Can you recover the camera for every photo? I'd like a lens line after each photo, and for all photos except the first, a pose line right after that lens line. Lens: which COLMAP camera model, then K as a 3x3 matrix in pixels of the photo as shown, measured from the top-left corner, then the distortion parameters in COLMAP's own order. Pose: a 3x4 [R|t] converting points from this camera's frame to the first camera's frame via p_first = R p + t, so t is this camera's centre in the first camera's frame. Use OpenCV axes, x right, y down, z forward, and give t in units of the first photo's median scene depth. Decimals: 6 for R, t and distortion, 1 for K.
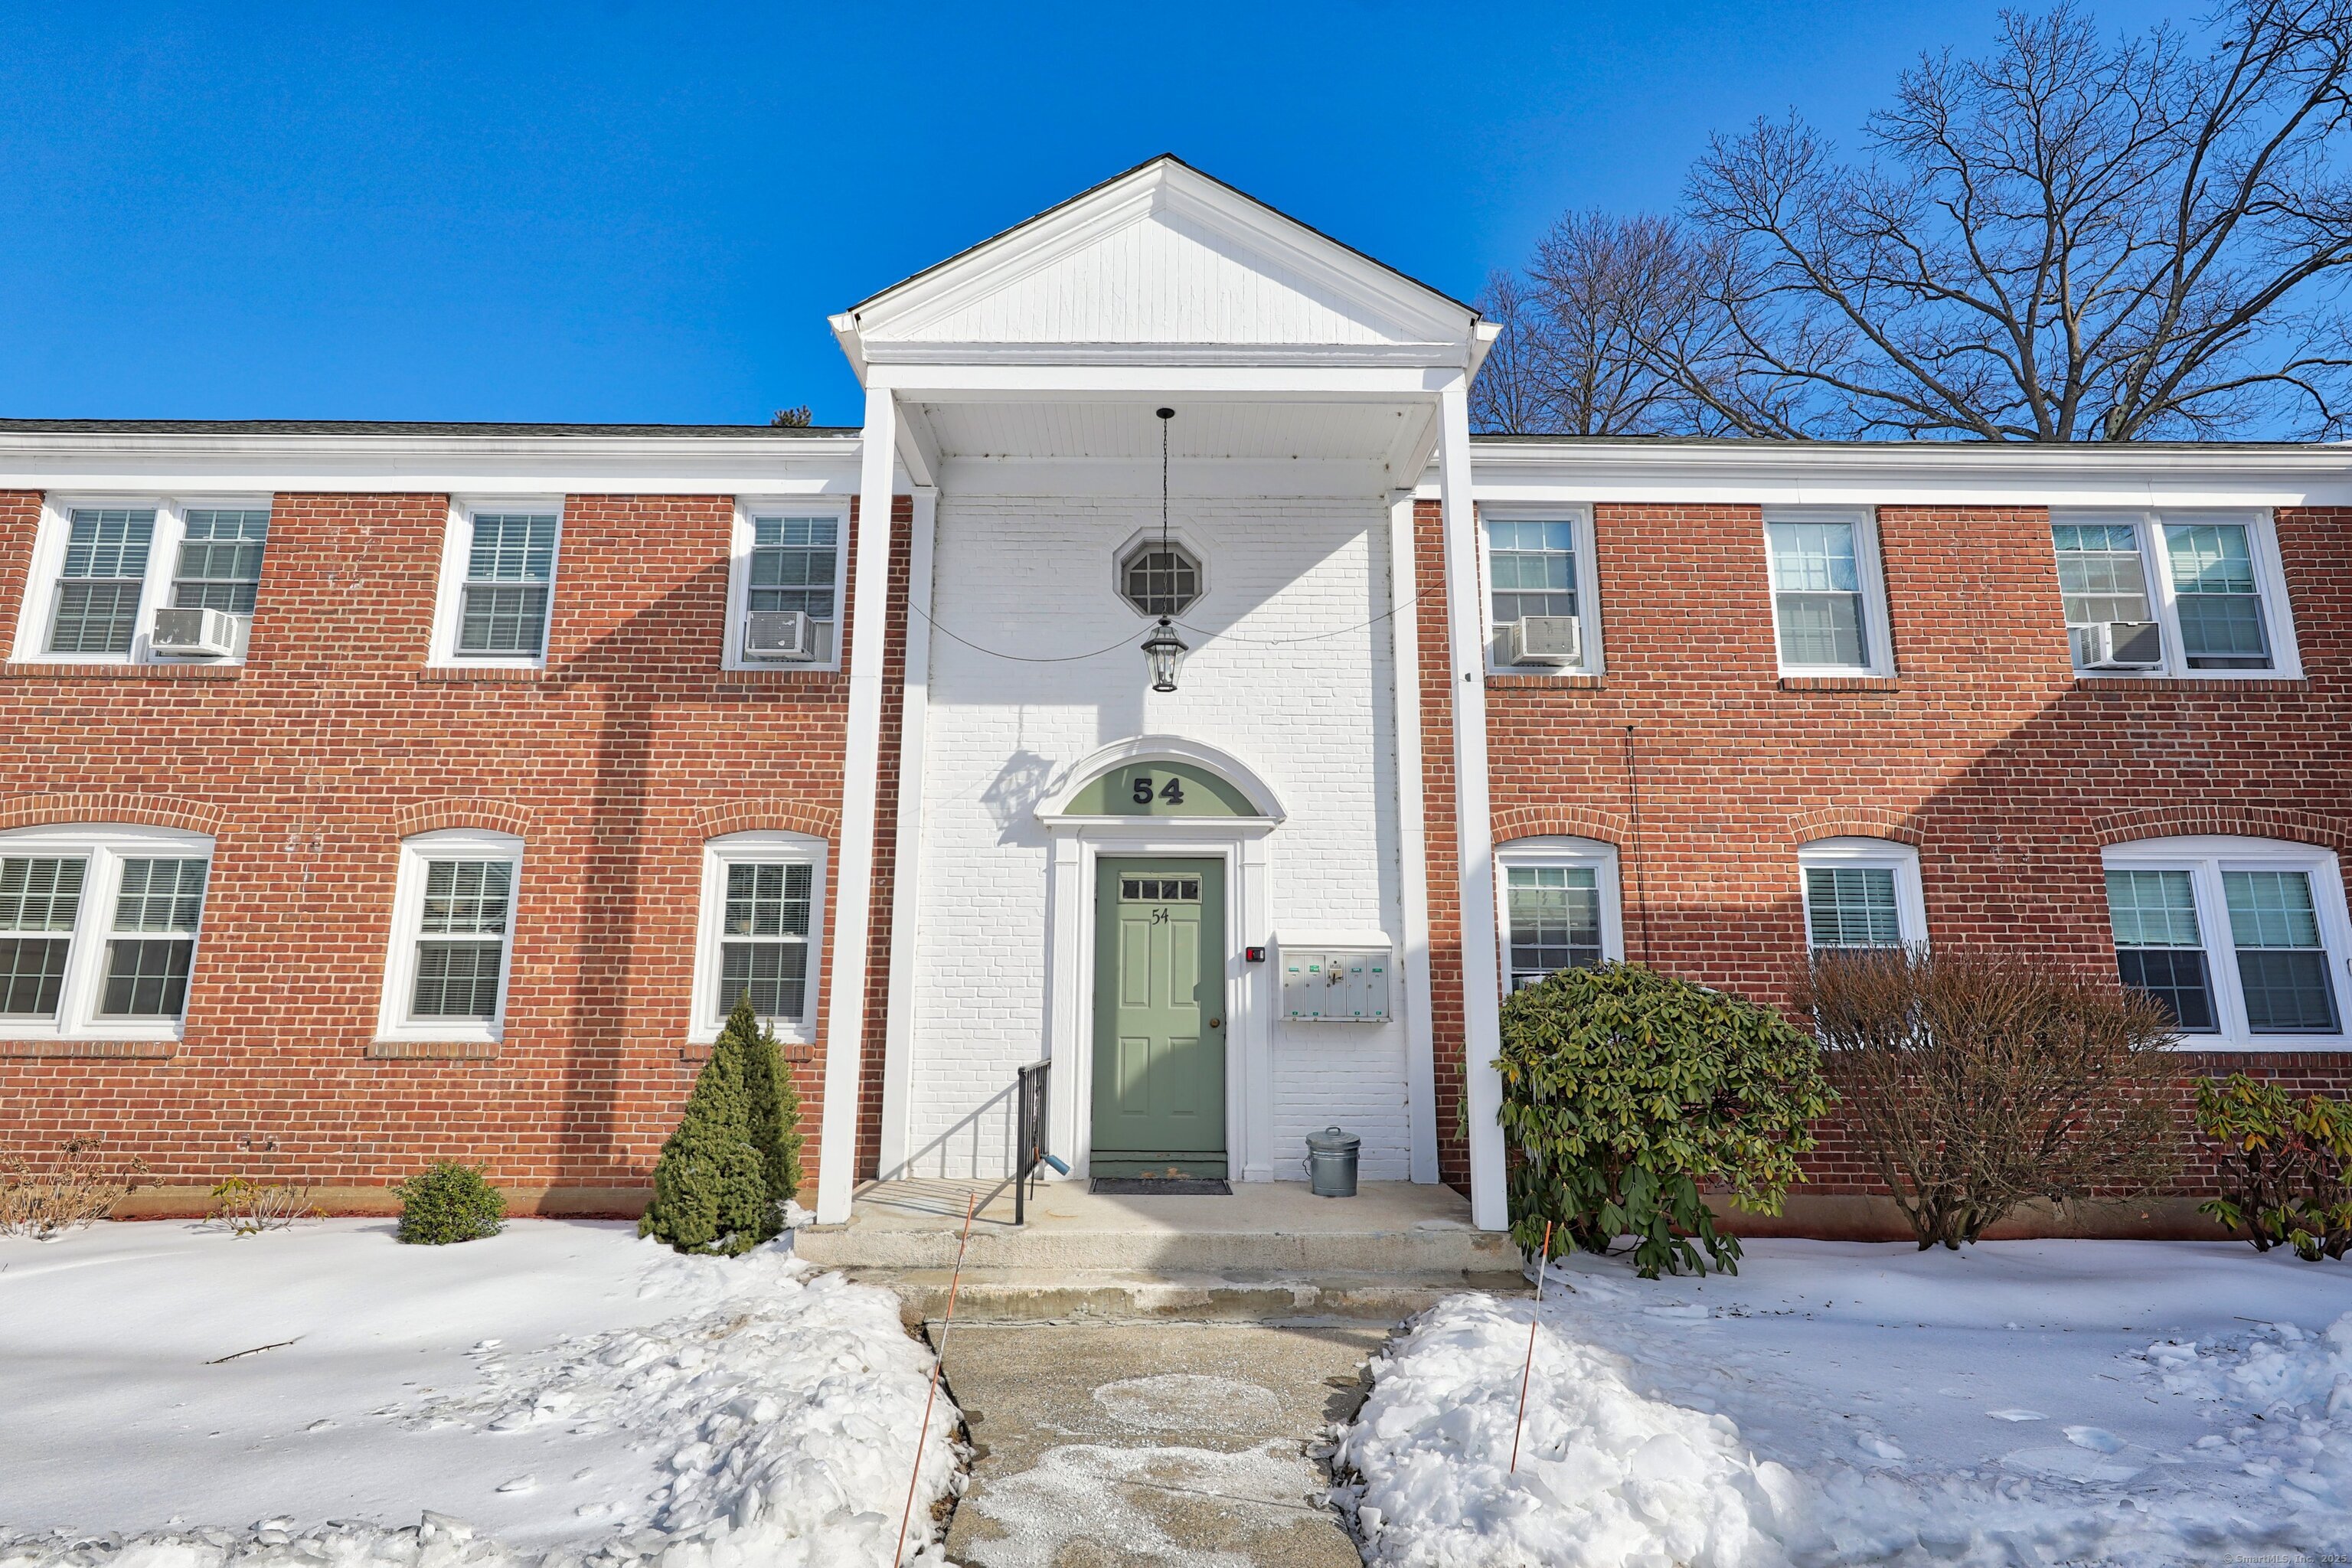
lens RADIAL K [[1163.6, 0, 1175.7], [0, 1163.6, 782.5], [0, 0, 1]] dist [0.000031, 0.001314]
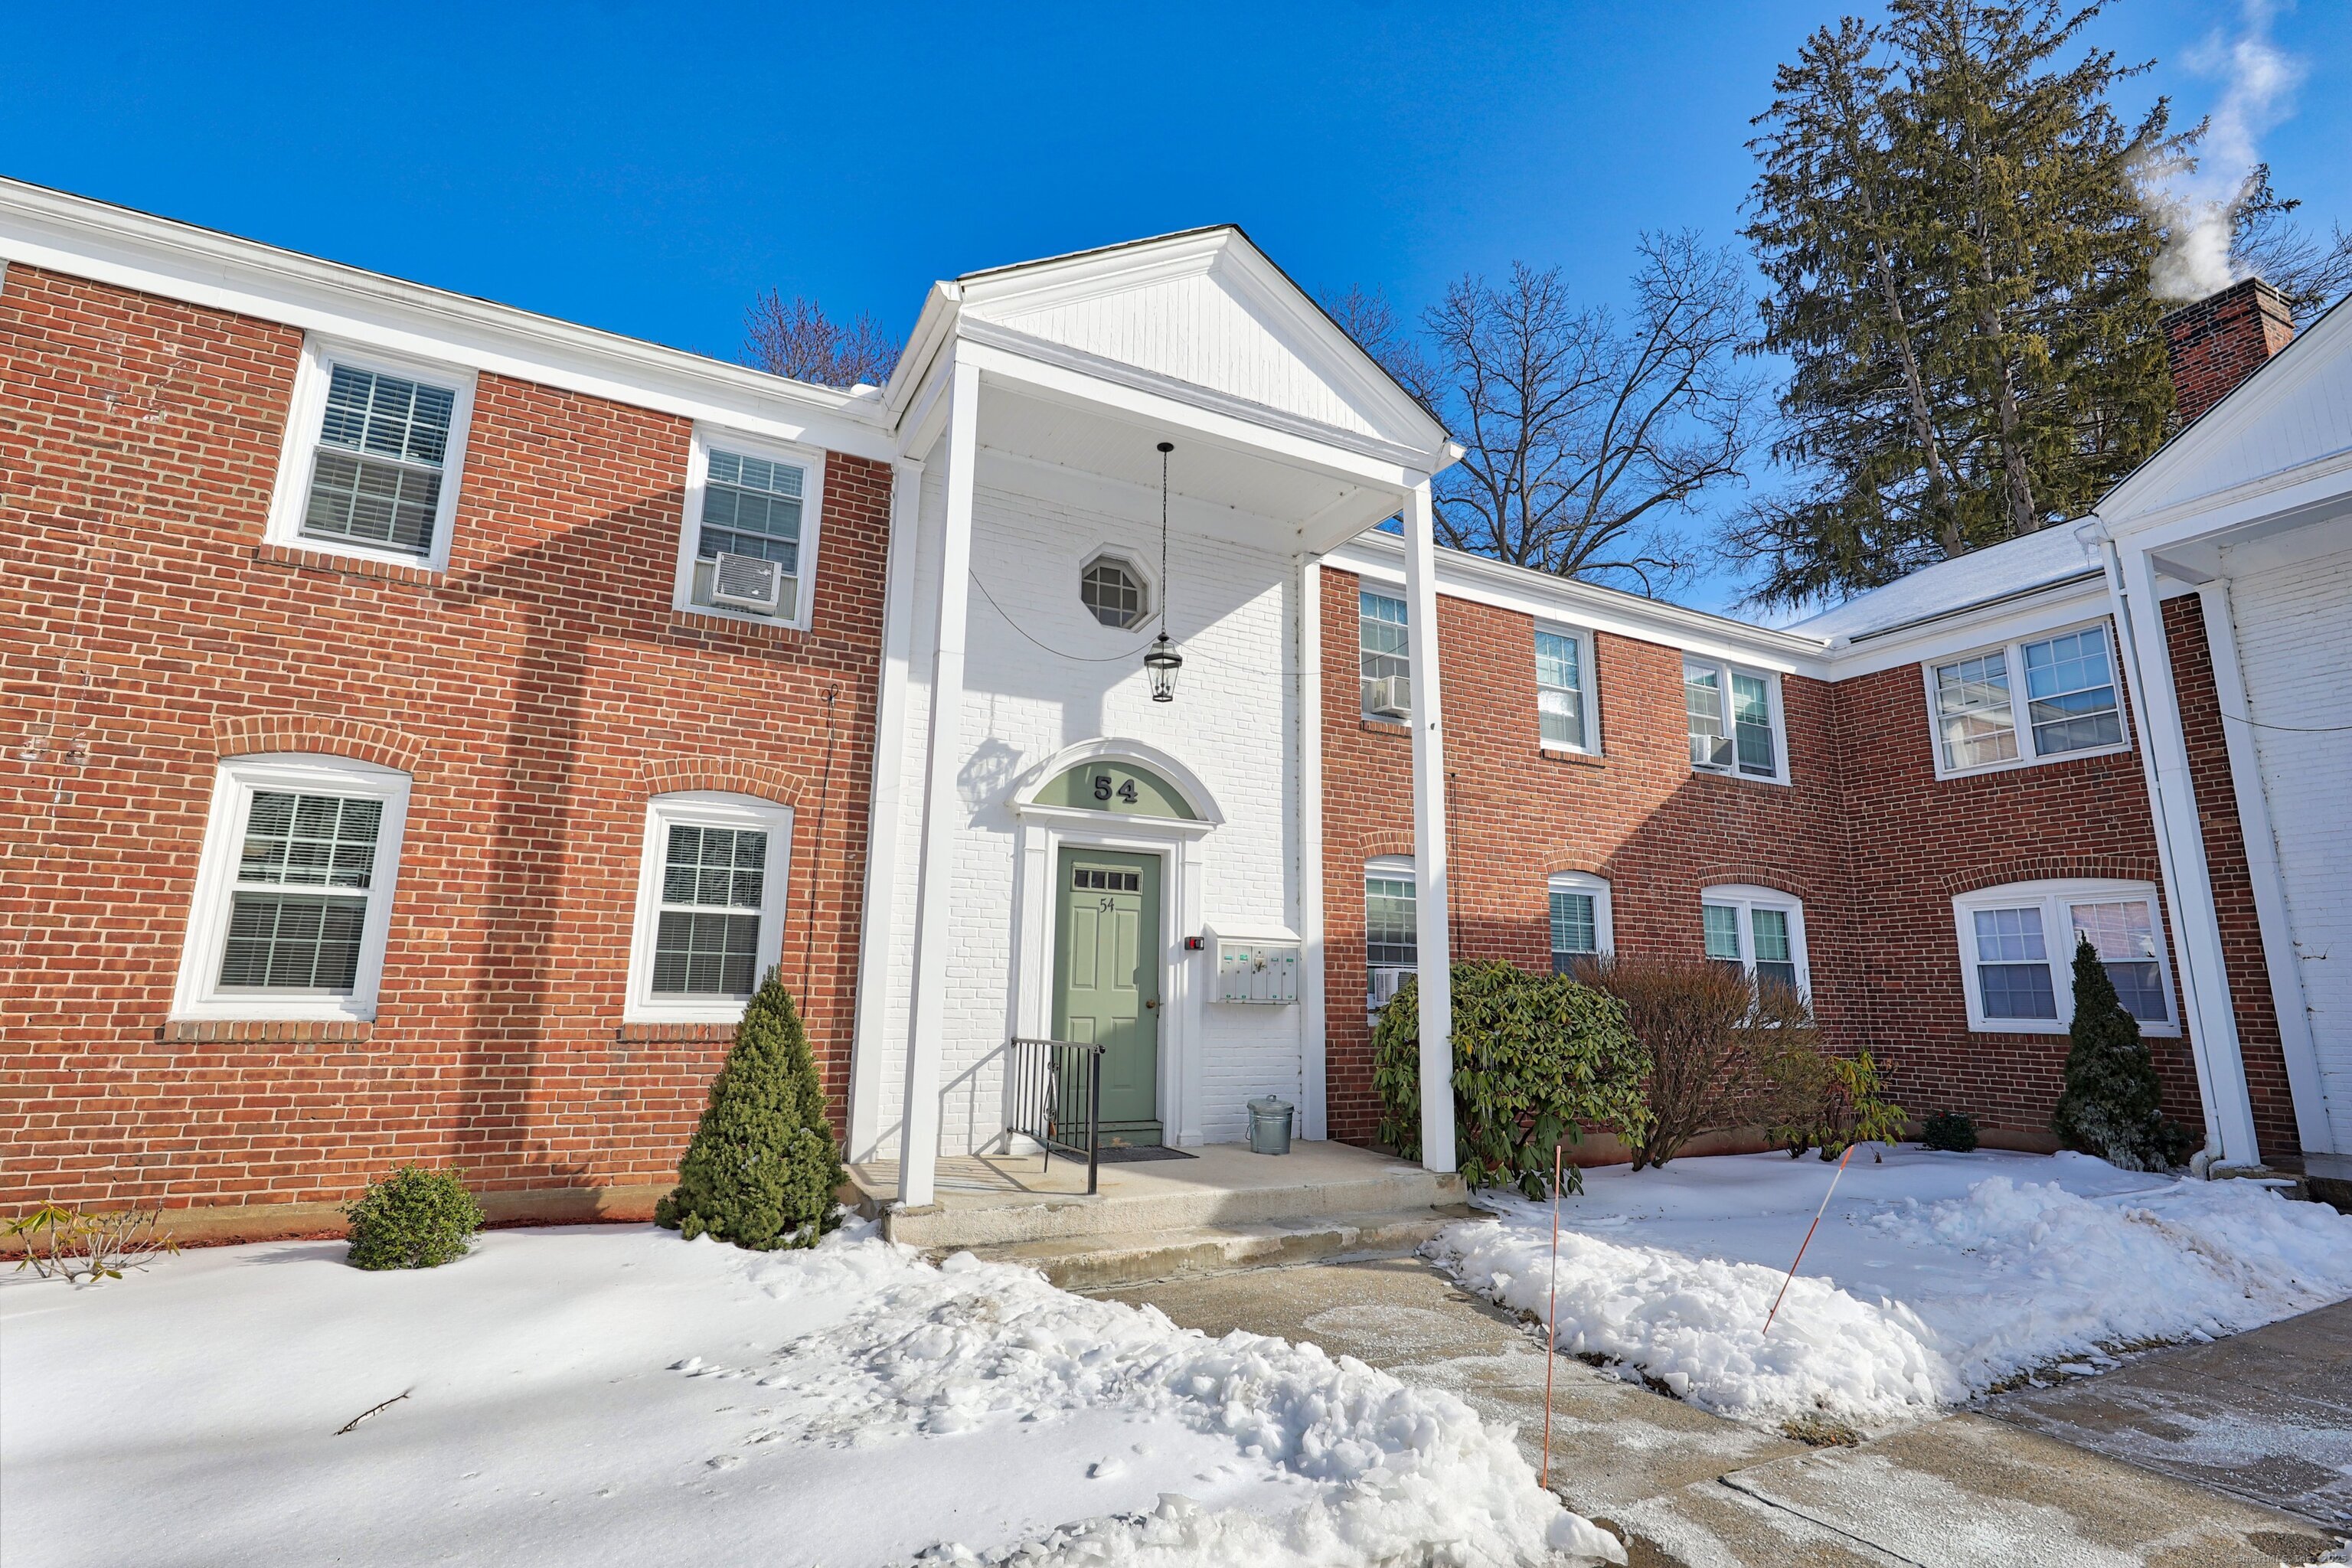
lens RADIAL K [[1089.2, 0, 1174.0], [0, 1089.2, 781.7], [0, 0, 1]] dist [0.000788, 0.000071]
pose [[0.892562, 0.097704, 0.440212, -0.413718], [-0.098497, 0.994913, -0.021109, 0.016191], [-0.440036, -0.024519, 0.897646, 0.068029]]
